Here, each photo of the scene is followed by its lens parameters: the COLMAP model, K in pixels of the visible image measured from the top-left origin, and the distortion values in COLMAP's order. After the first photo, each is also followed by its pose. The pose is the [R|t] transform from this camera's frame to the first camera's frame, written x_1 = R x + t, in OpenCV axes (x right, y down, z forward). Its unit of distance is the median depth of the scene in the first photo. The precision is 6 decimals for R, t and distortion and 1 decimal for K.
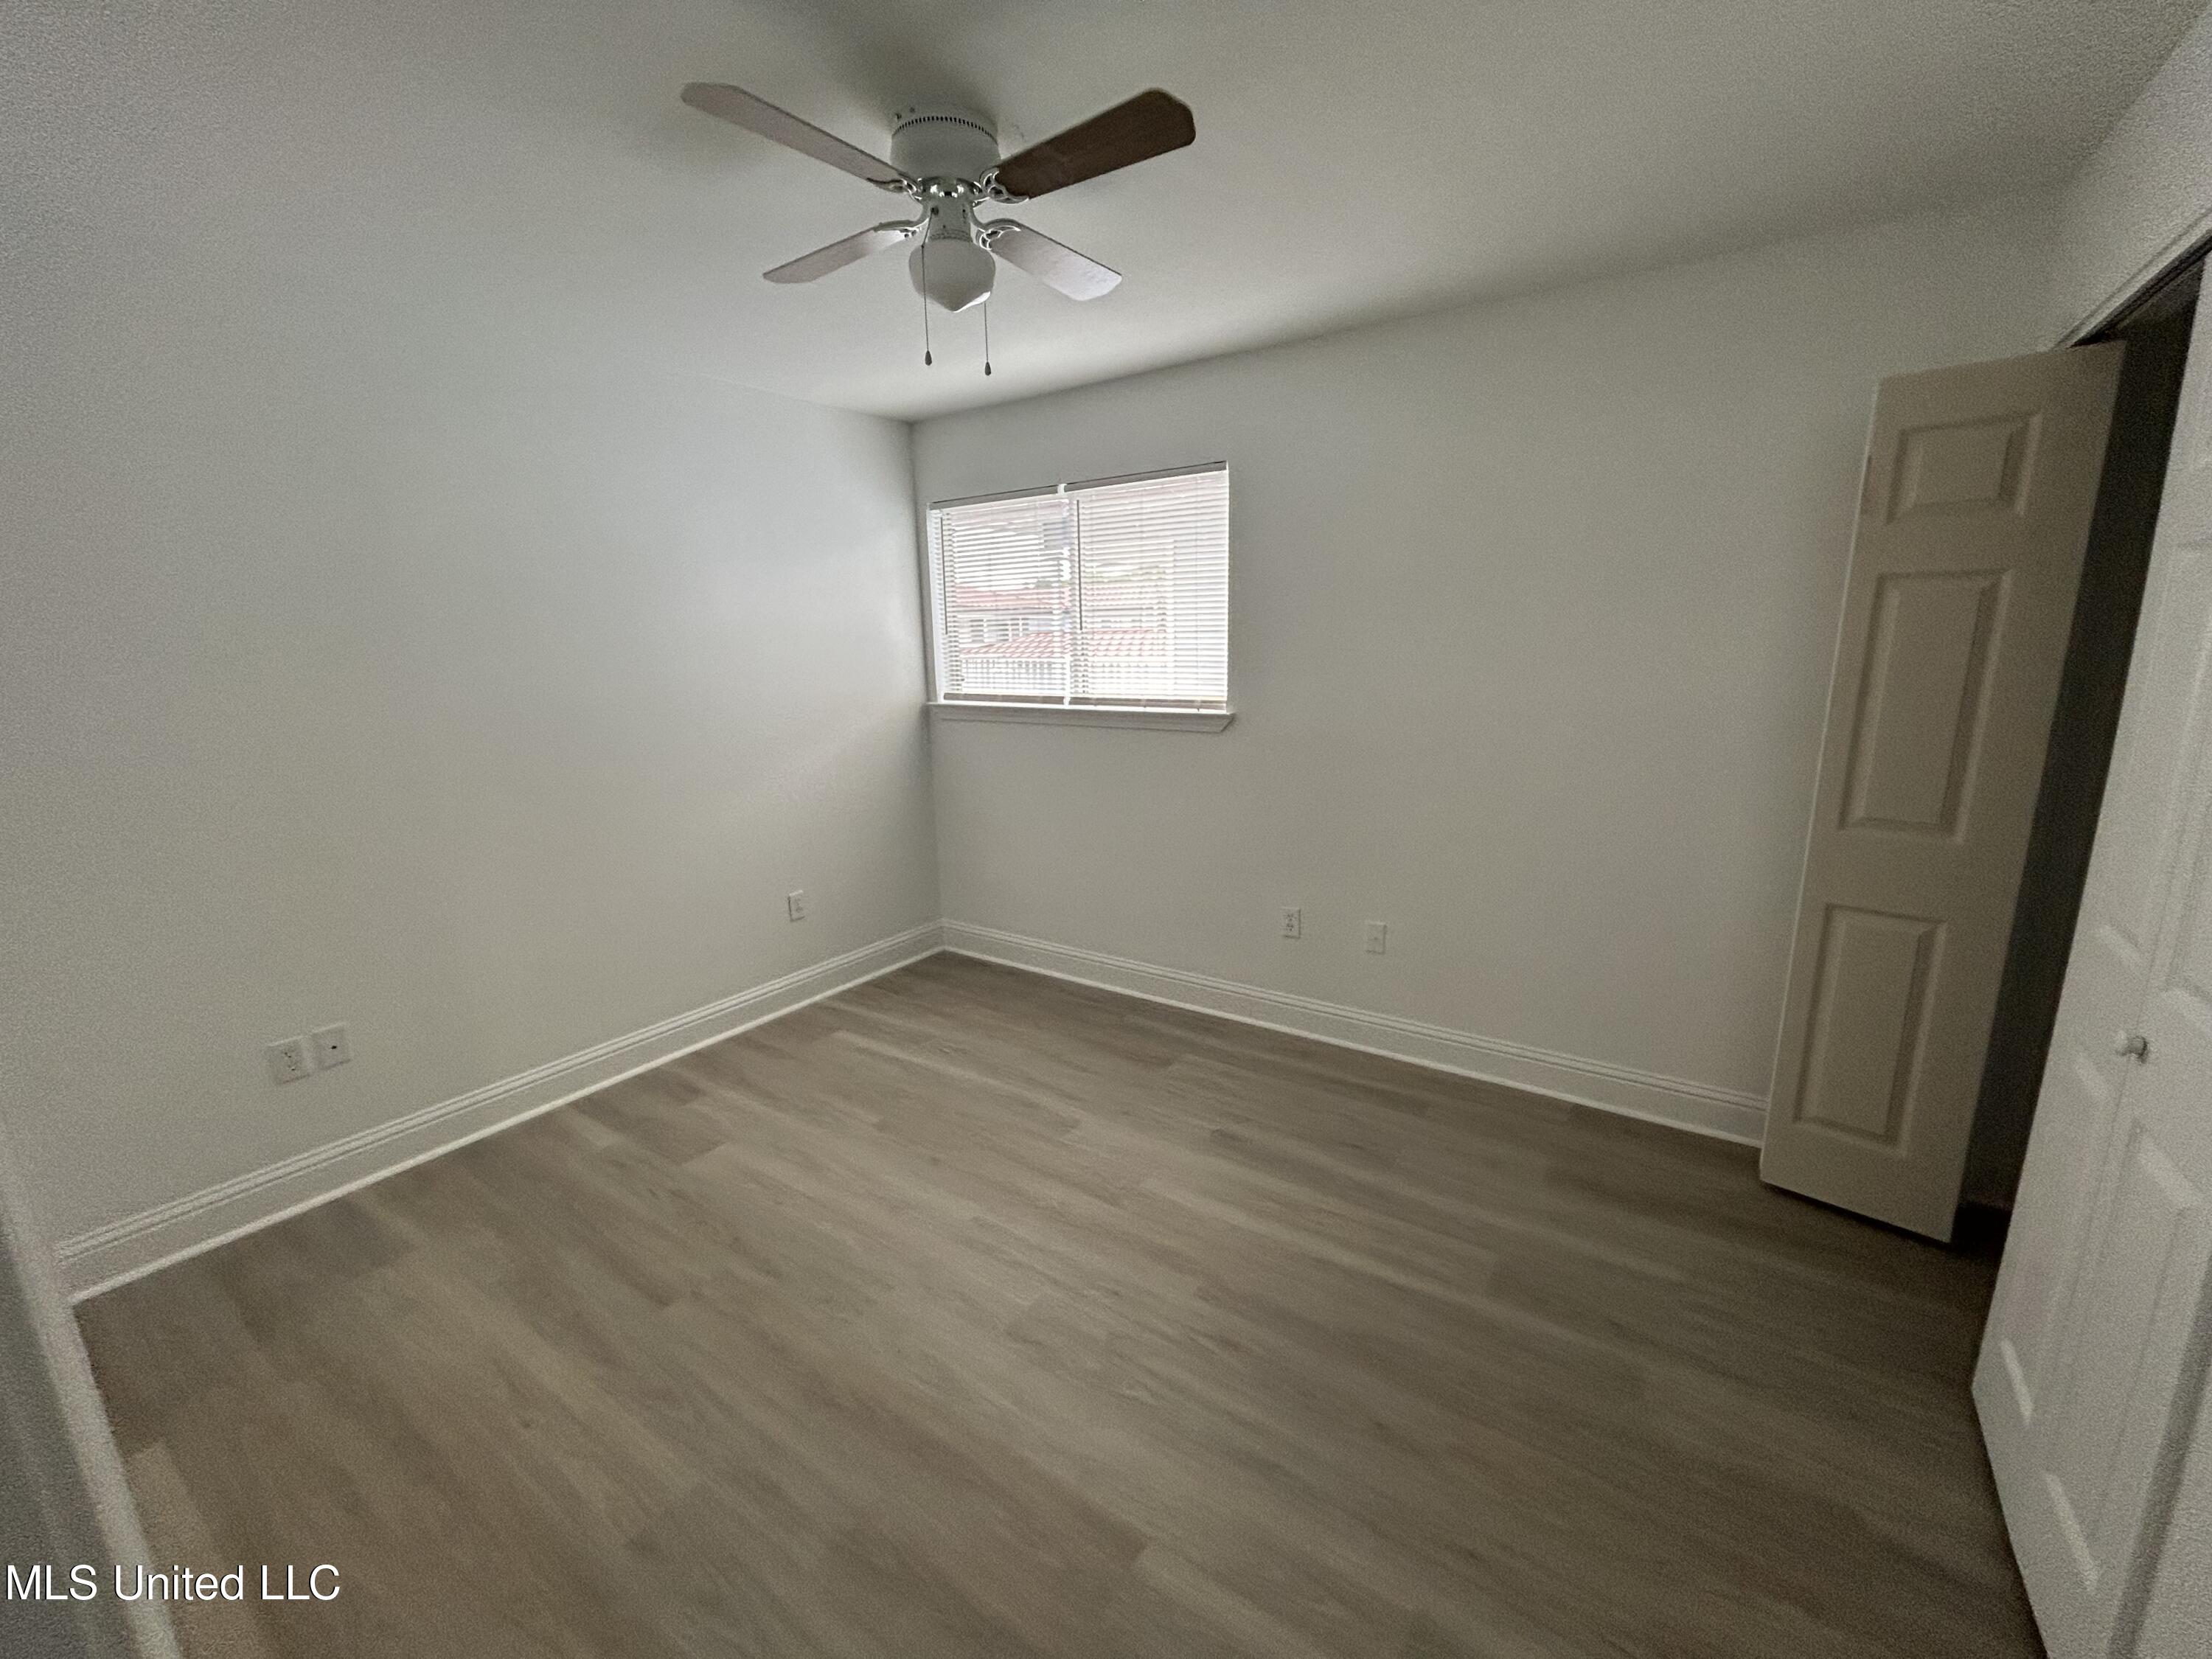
lens RADIAL K [[904.3, 0, 1106.0], [0, 904.3, 829.5], [0, 0, 1]] dist [0.001820, 0.000102]
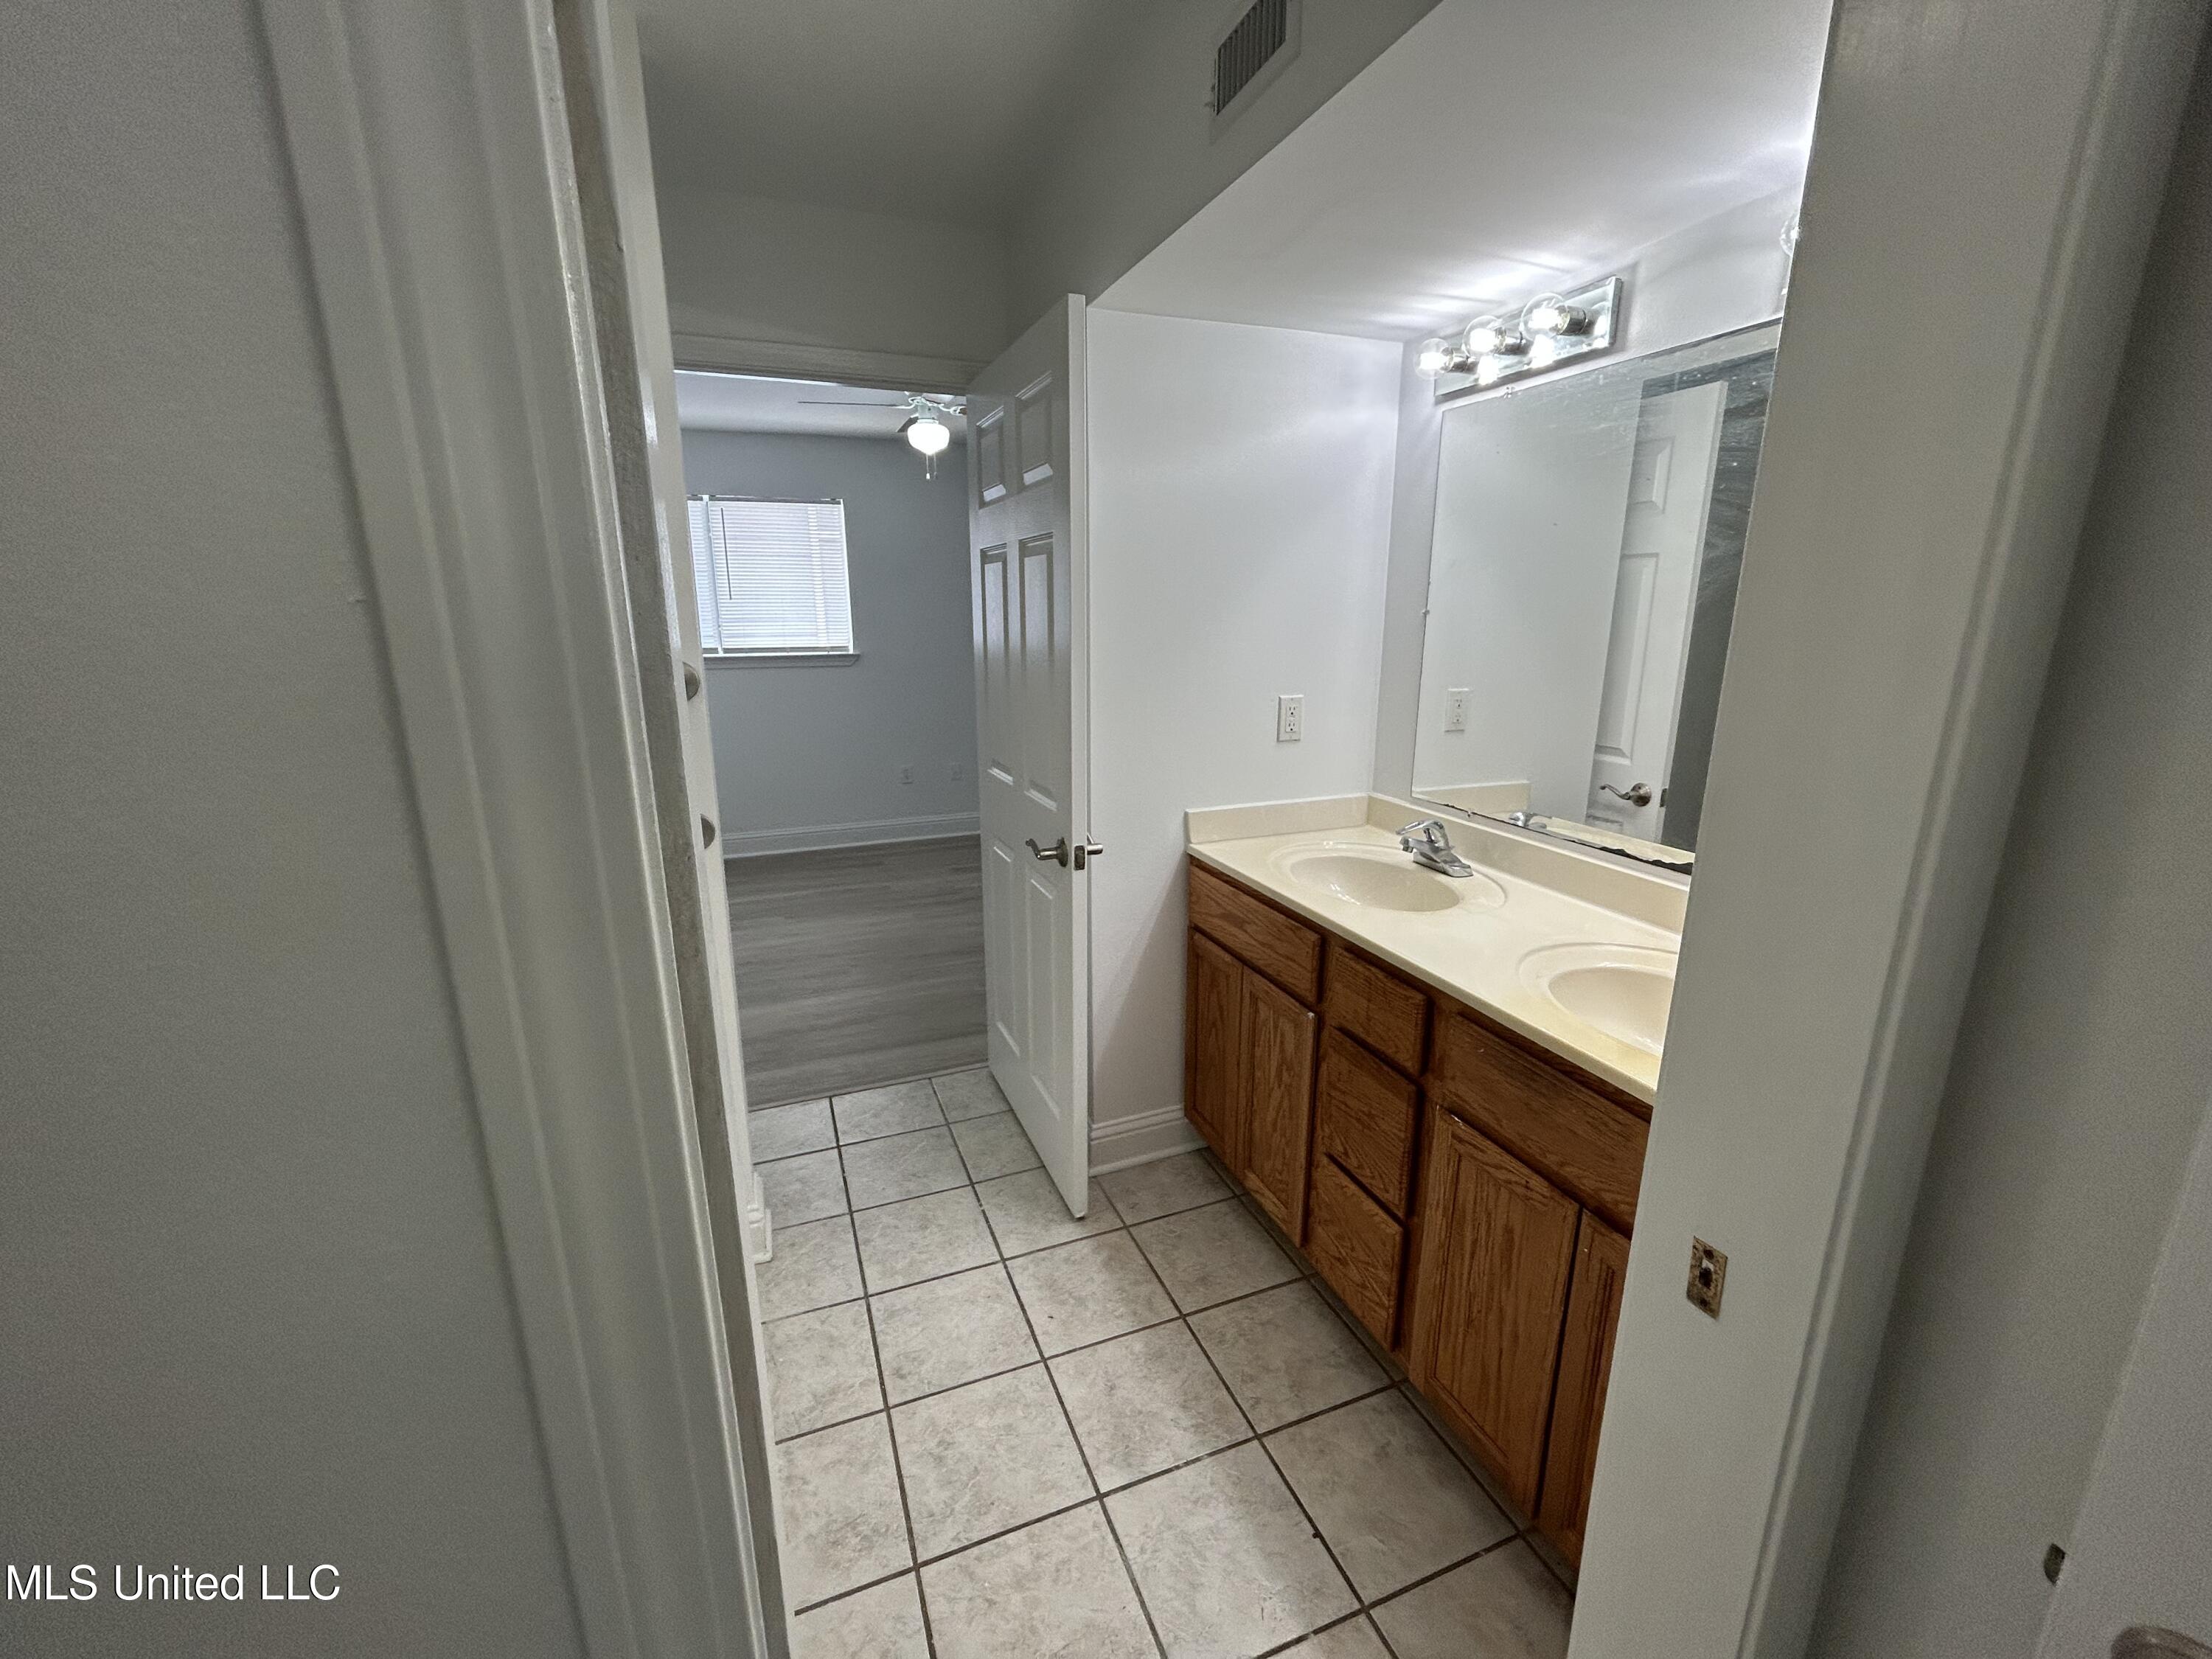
lens RADIAL K [[904.3, 0, 1106.0], [0, 904.3, 829.5], [0, 0, 1]] dist [0.001820, 0.000102]
pose [[0.557812, -0.177612, 0.810740, -1.178593], [0.170147, 0.980559, 0.097749, 0.120952], [-0.812340, 0.083419, 0.577188, -0.342243]]
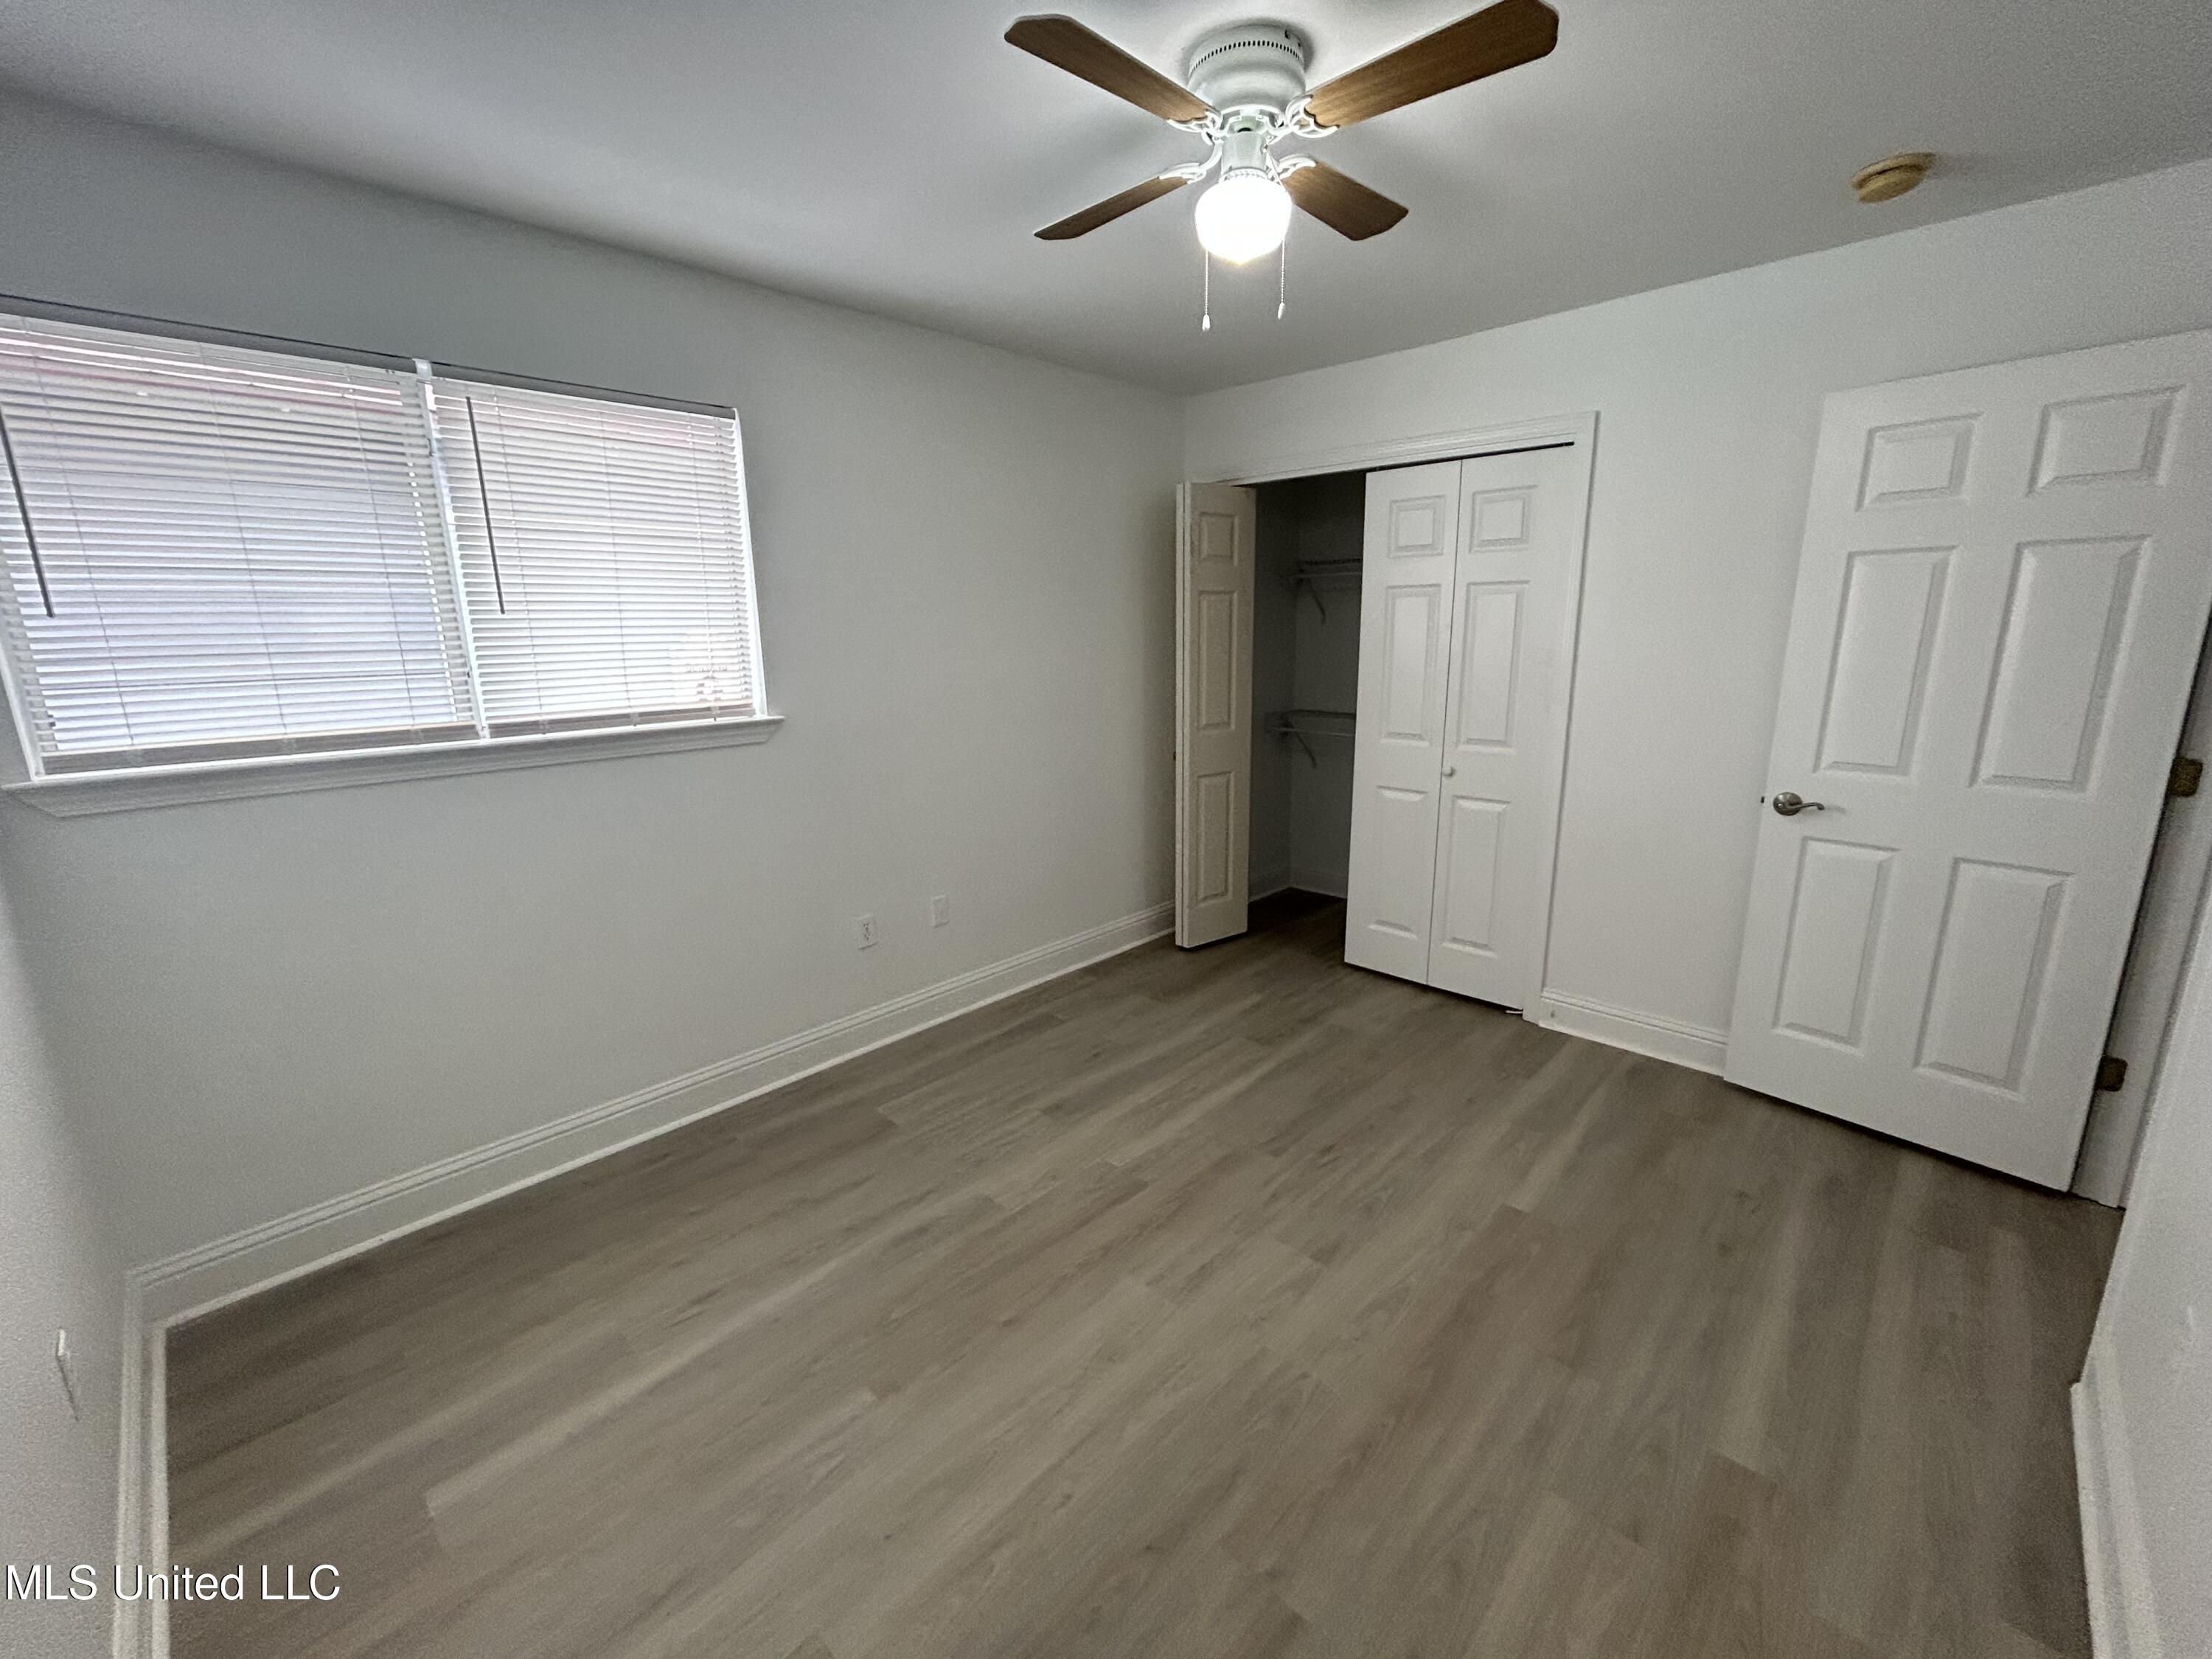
lens RADIAL K [[904.7, 0, 1102.0], [0, 904.7, 825.7], [0, 0, 1]] dist [-0.001211, -0.000029]
pose [[0.161683, -0.198182, 0.966738, -0.754495], [0.220101, 0.962193, 0.160439, -0.116884], [-0.961985, 0.186840, 0.199190, 0.660840]]
